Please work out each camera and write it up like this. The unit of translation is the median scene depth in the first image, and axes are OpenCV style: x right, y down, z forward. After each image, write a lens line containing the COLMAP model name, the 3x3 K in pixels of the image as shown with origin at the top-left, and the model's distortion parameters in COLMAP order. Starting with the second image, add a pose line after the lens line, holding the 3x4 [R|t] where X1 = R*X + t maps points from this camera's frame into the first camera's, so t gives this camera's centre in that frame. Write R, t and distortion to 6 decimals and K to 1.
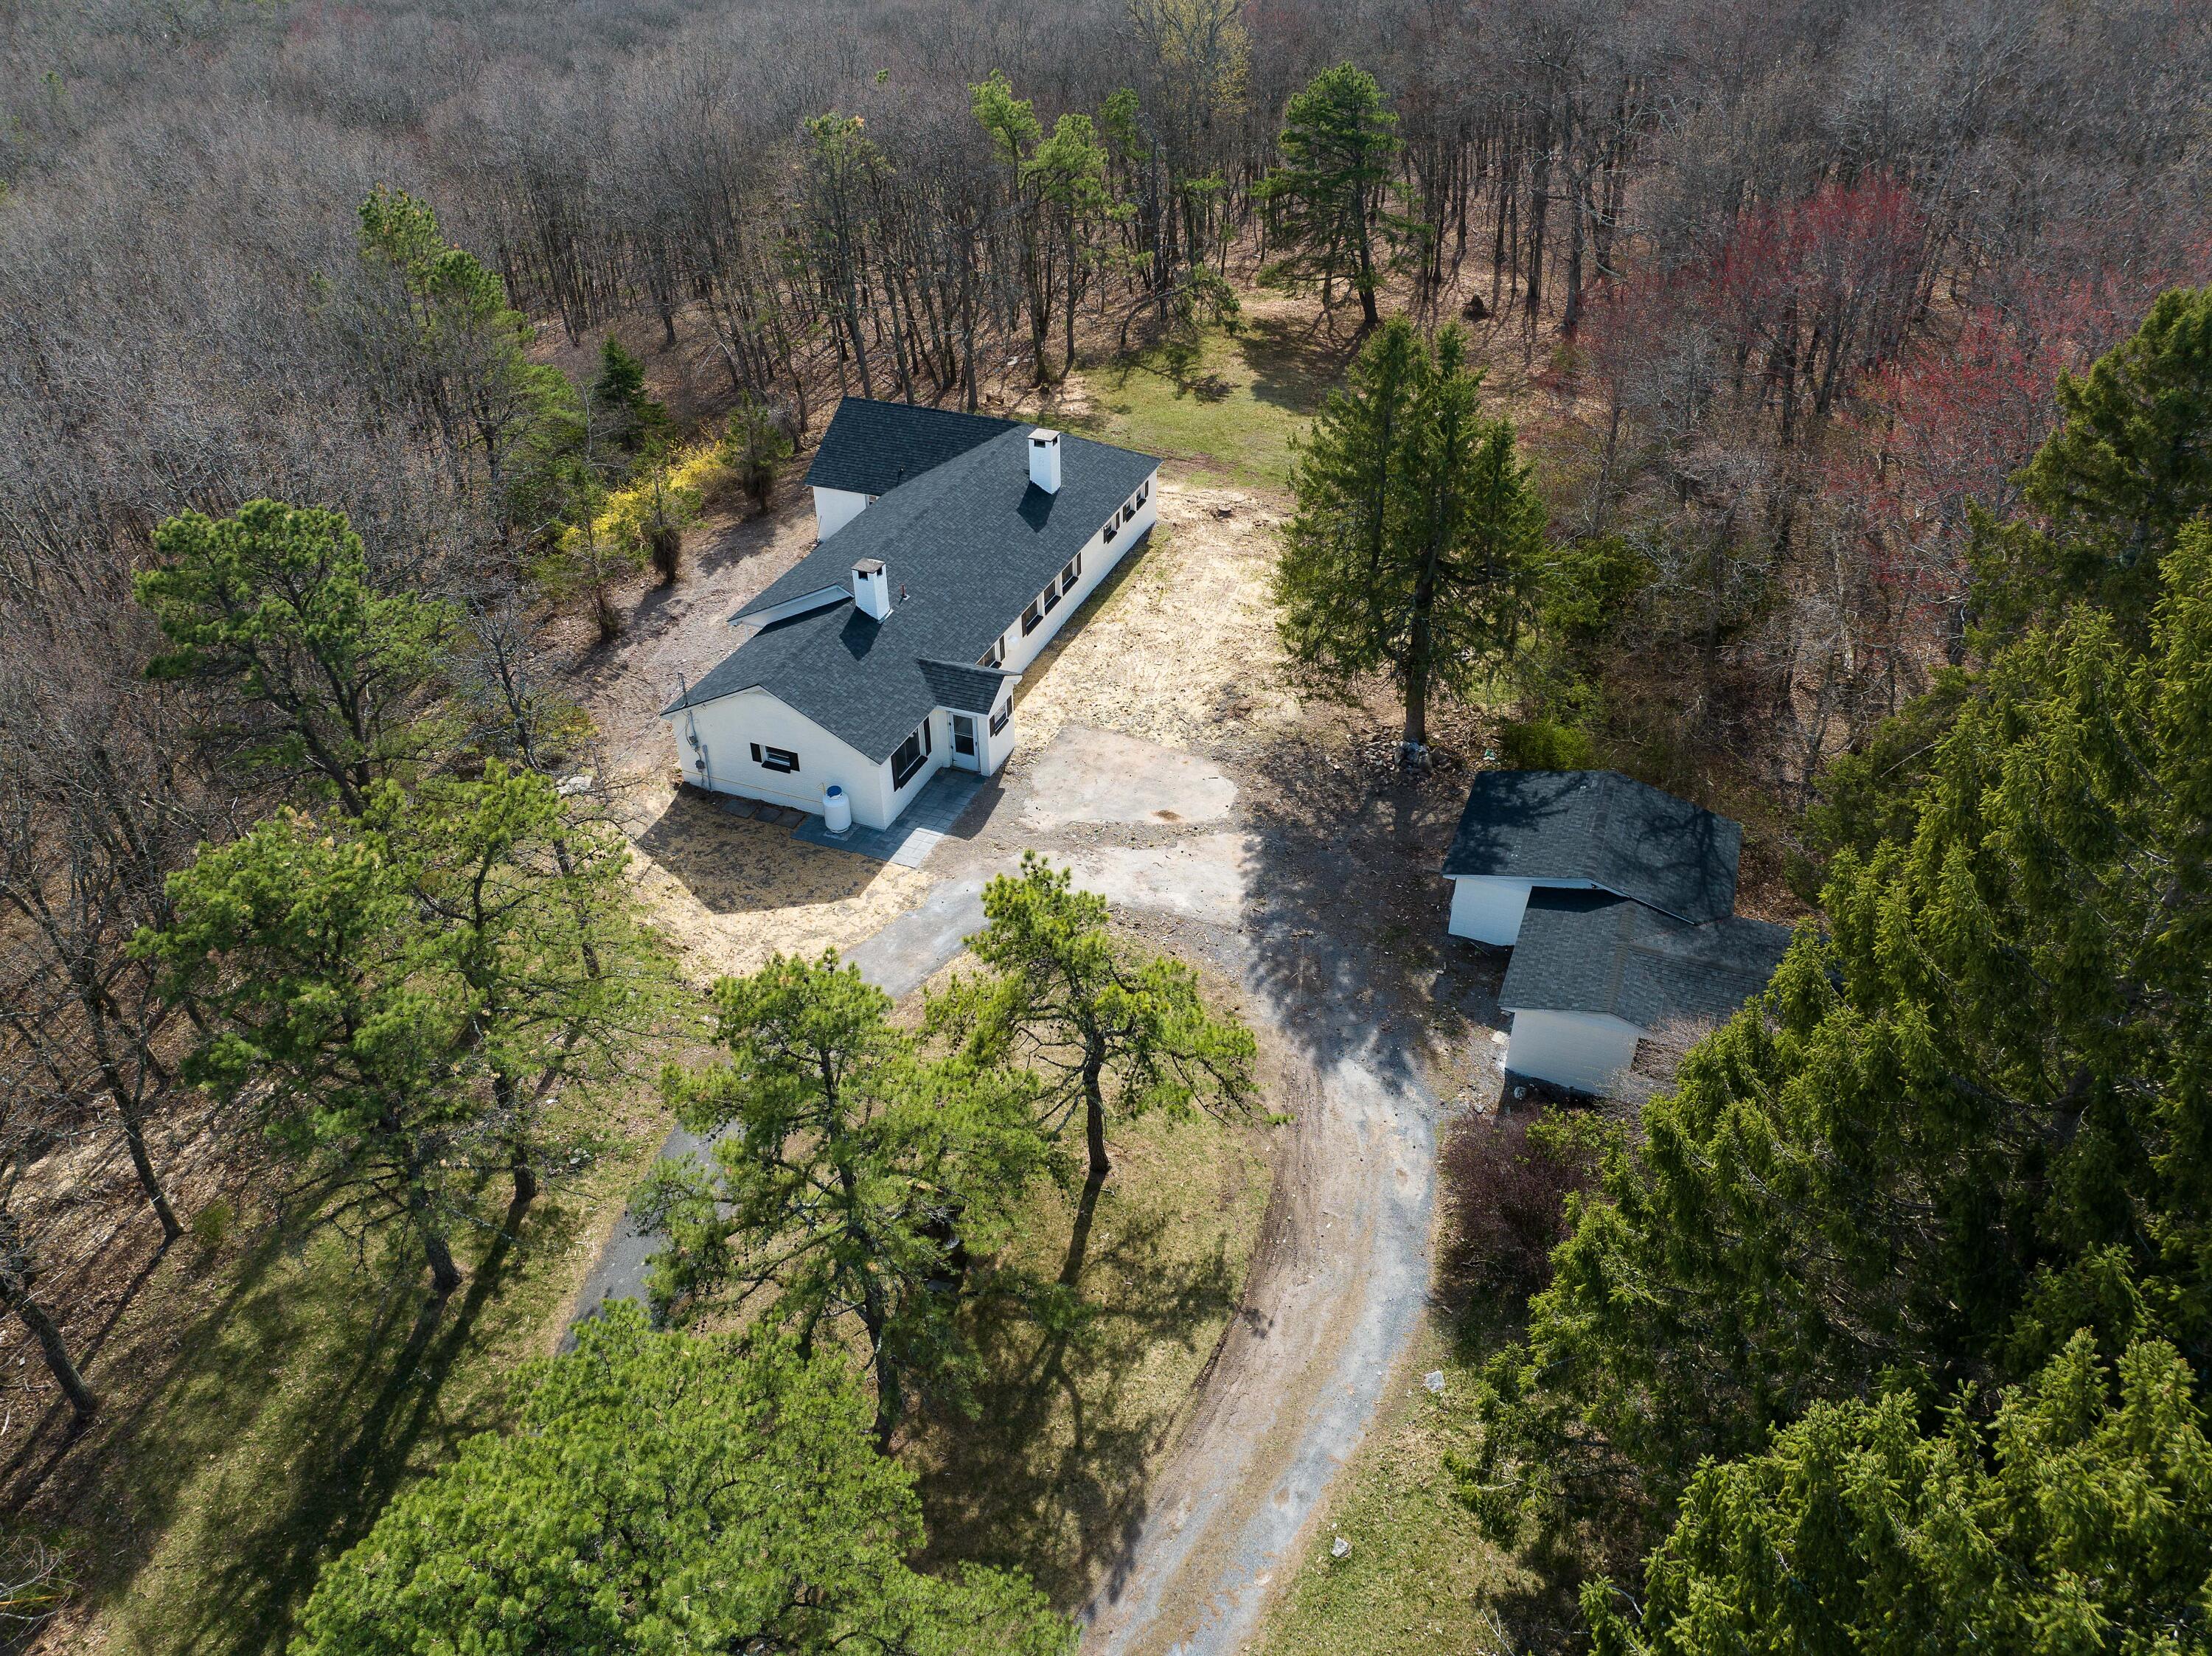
lens RADIAL K [[1565.2, 0, 1111.0], [0, 1565.2, 813.3], [0, 0, 1]] dist [-0.039328, 0.001912]
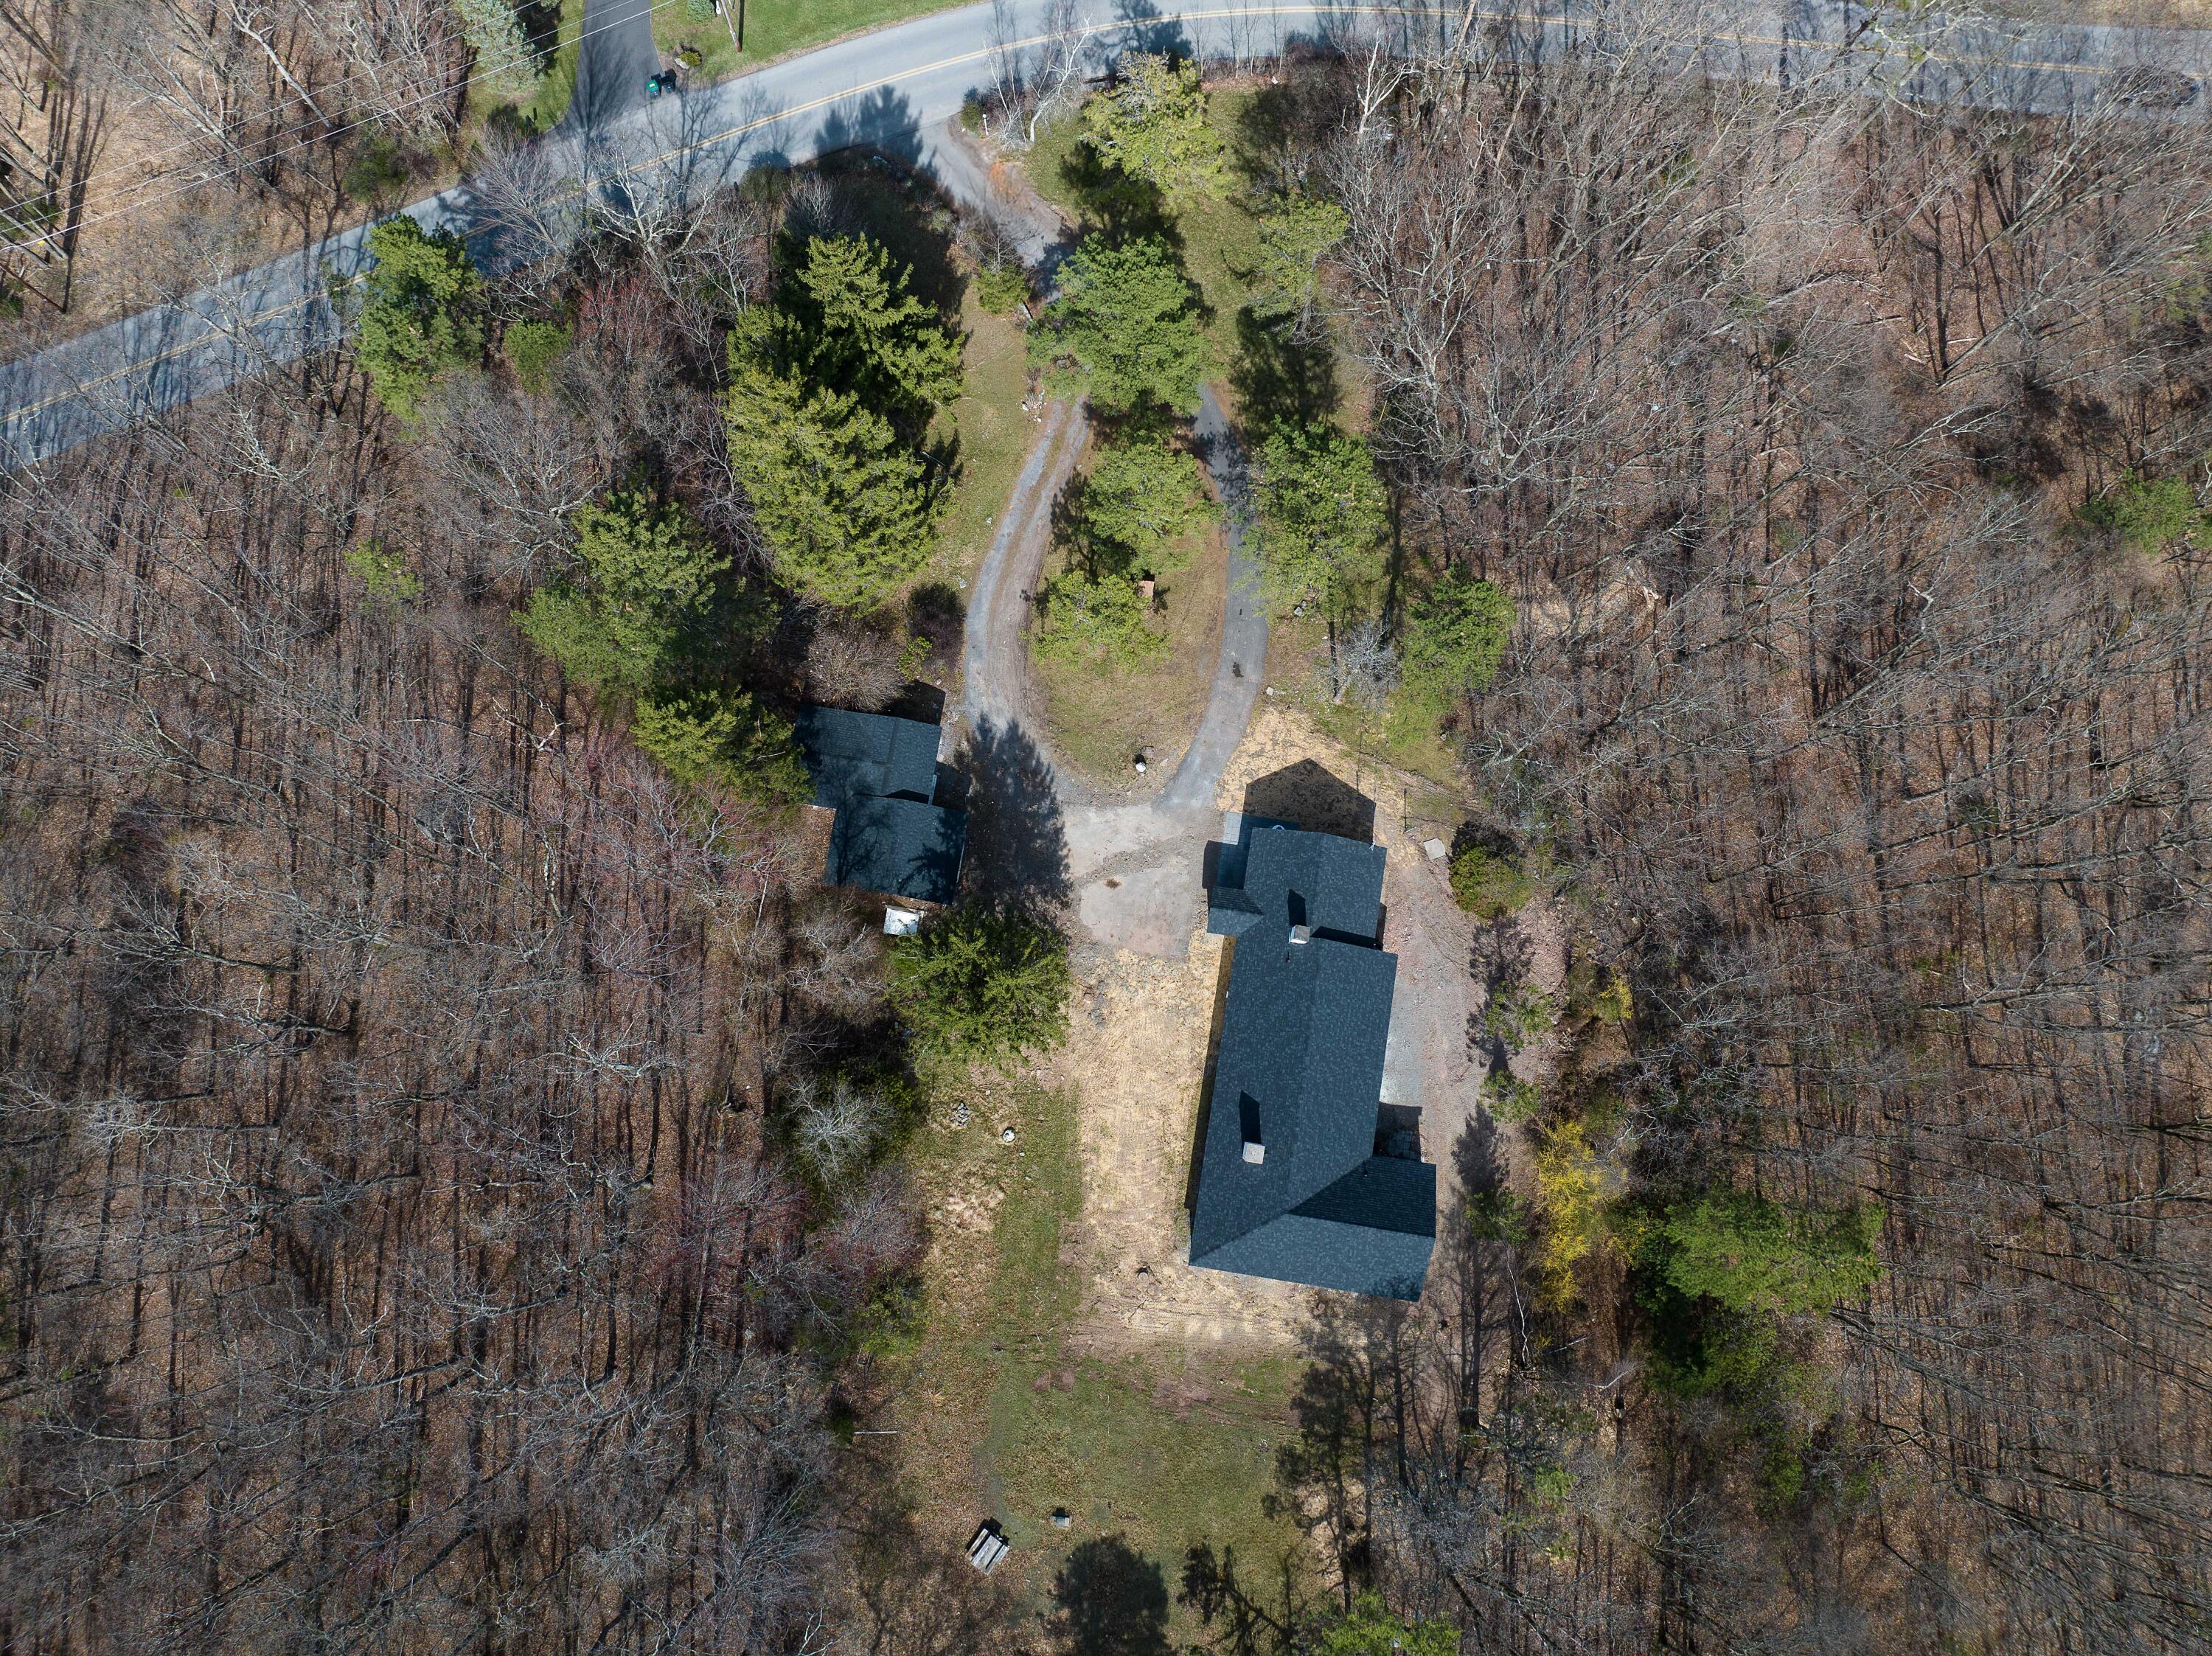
lens RADIAL K [[1548.2, 0, 1110.0], [0, 1548.2, 817.1], [0, 0, 1]] dist [-0.041918, 0.011072]
pose [[-0.976847, 0.212452, -0.025176, 0.066223], [-0.117458, -0.434232, 0.893110, -1.567419], [0.178811, 0.875390, 0.449132, 0.082848]]
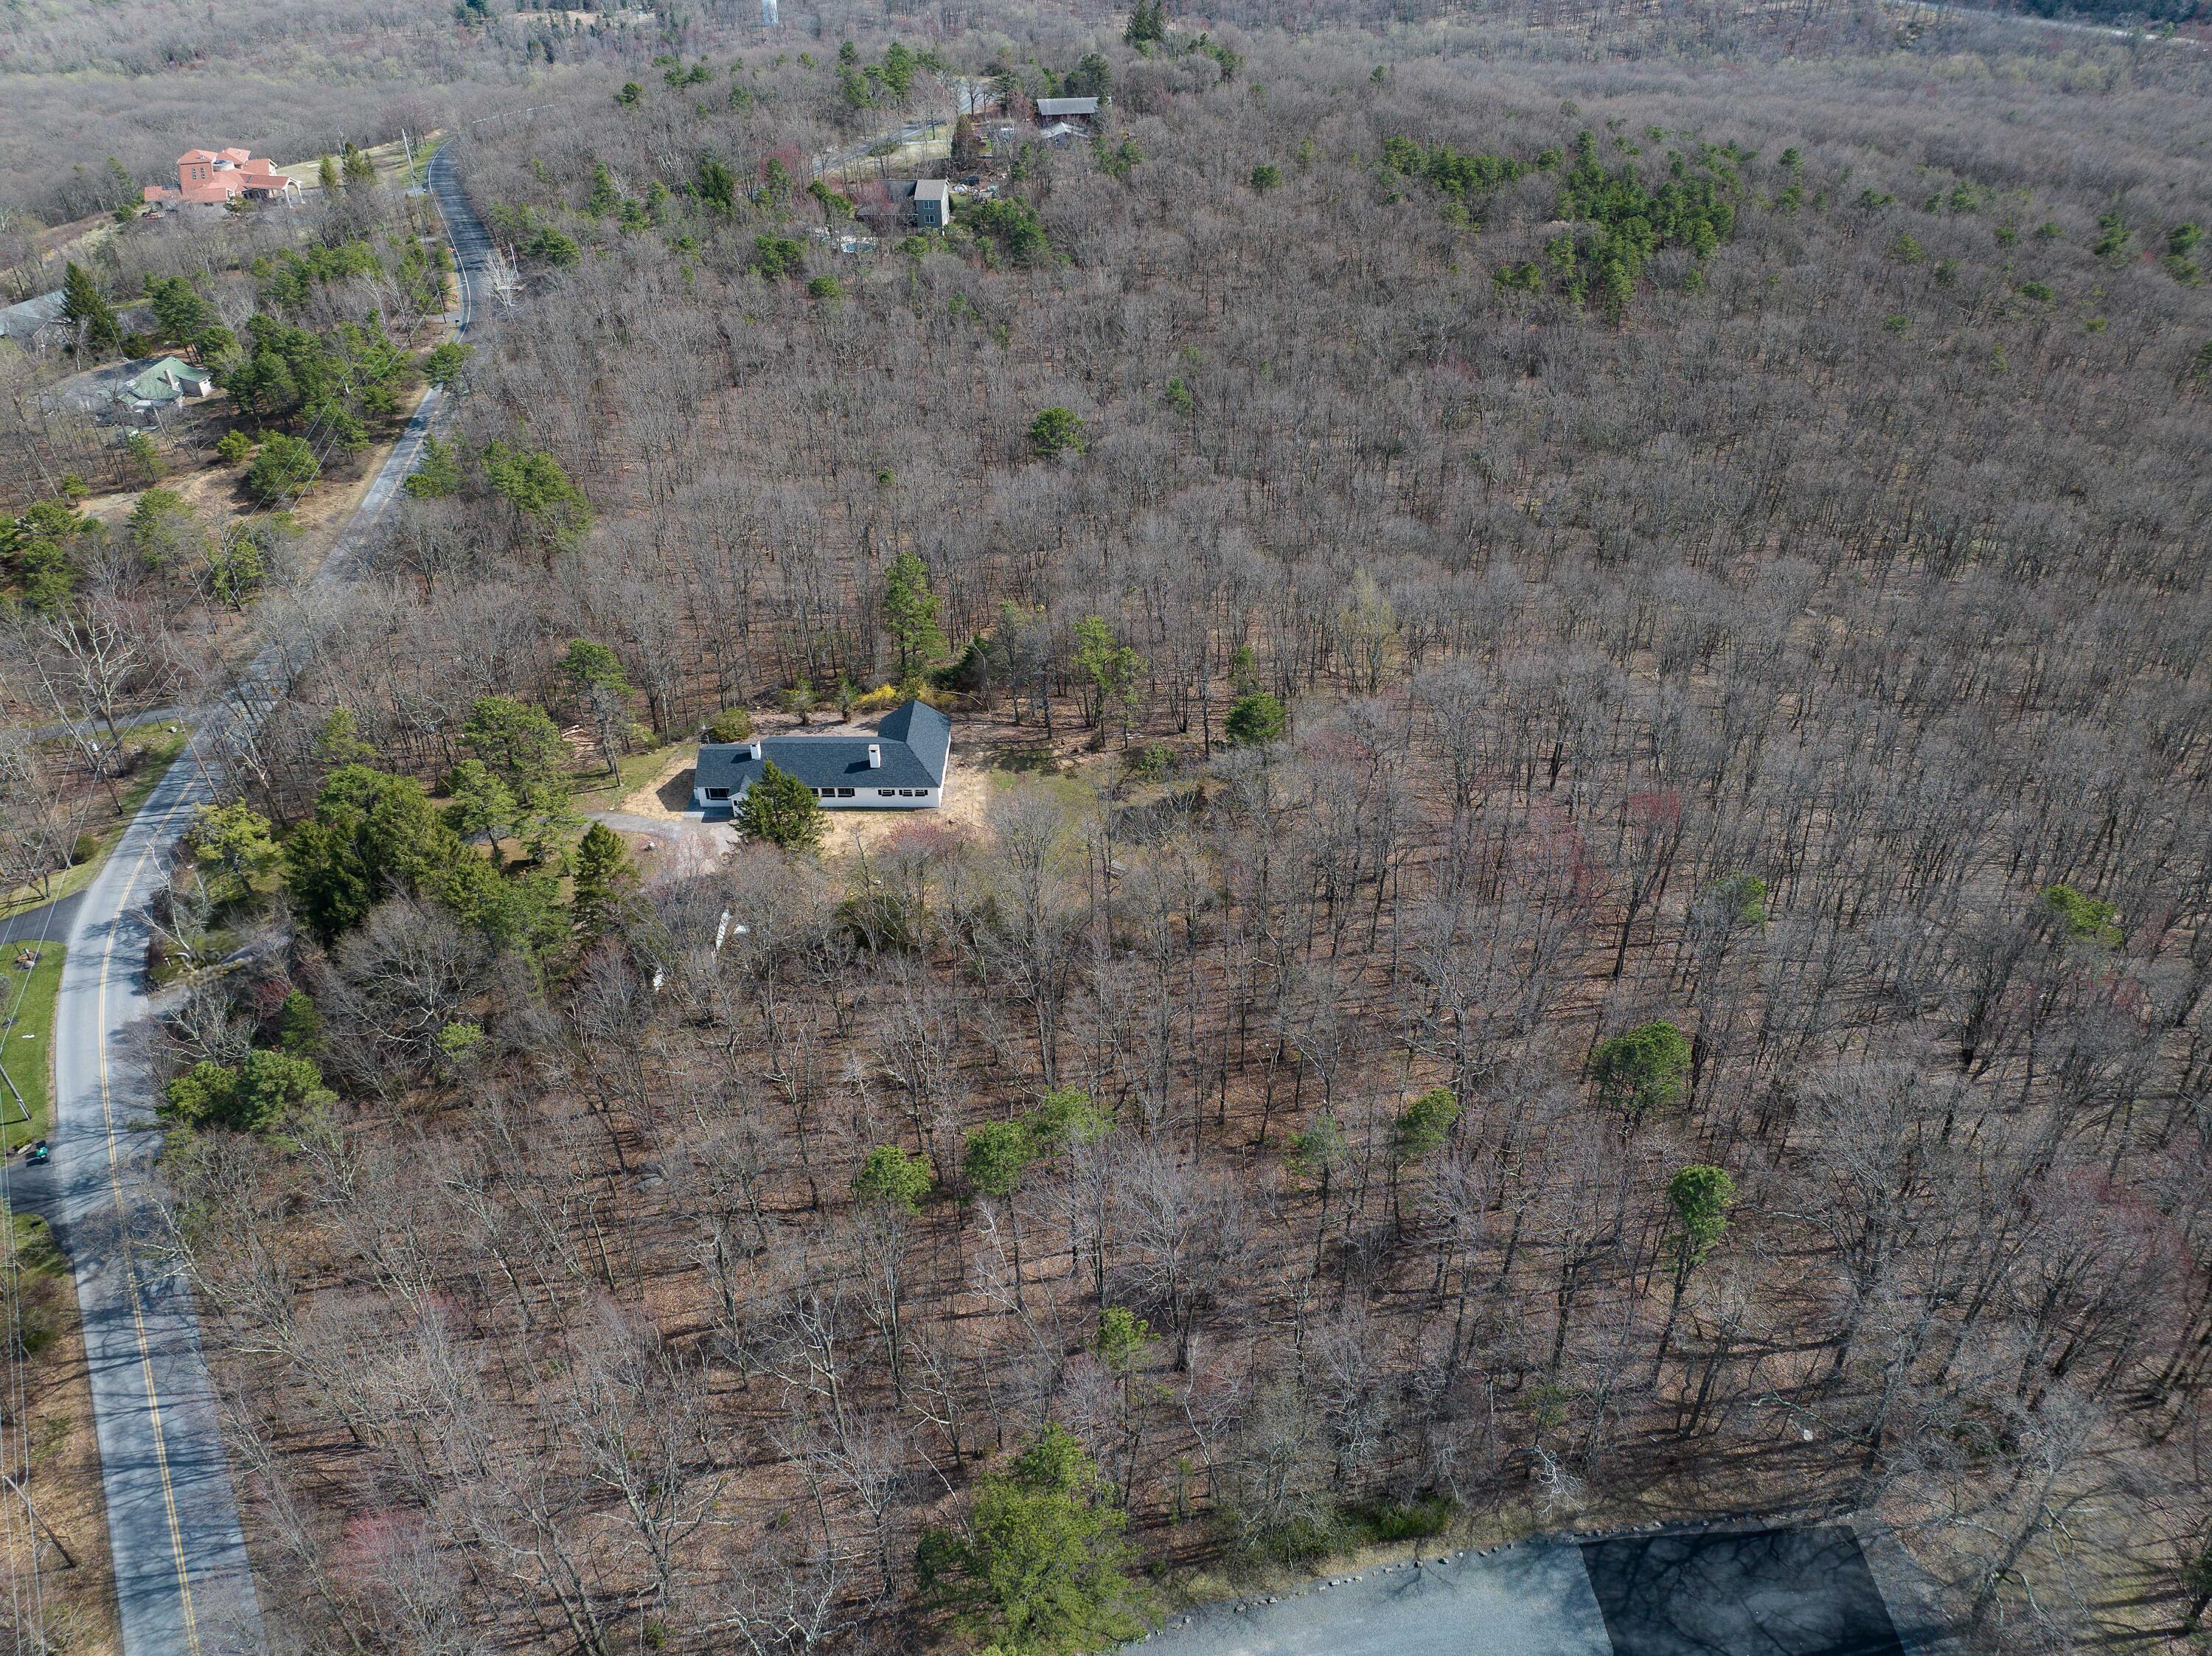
lens RADIAL K [[1565.2, 0, 1111.0], [0, 1565.2, 813.3], [0, 0, 1]] dist [-0.039328, 0.001912]
pose [[0.351395, 0.549132, -0.758271, 2.517905], [-0.534593, 0.782590, 0.319004, -1.409335], [0.768591, 0.293270, 0.568560, -0.193659]]
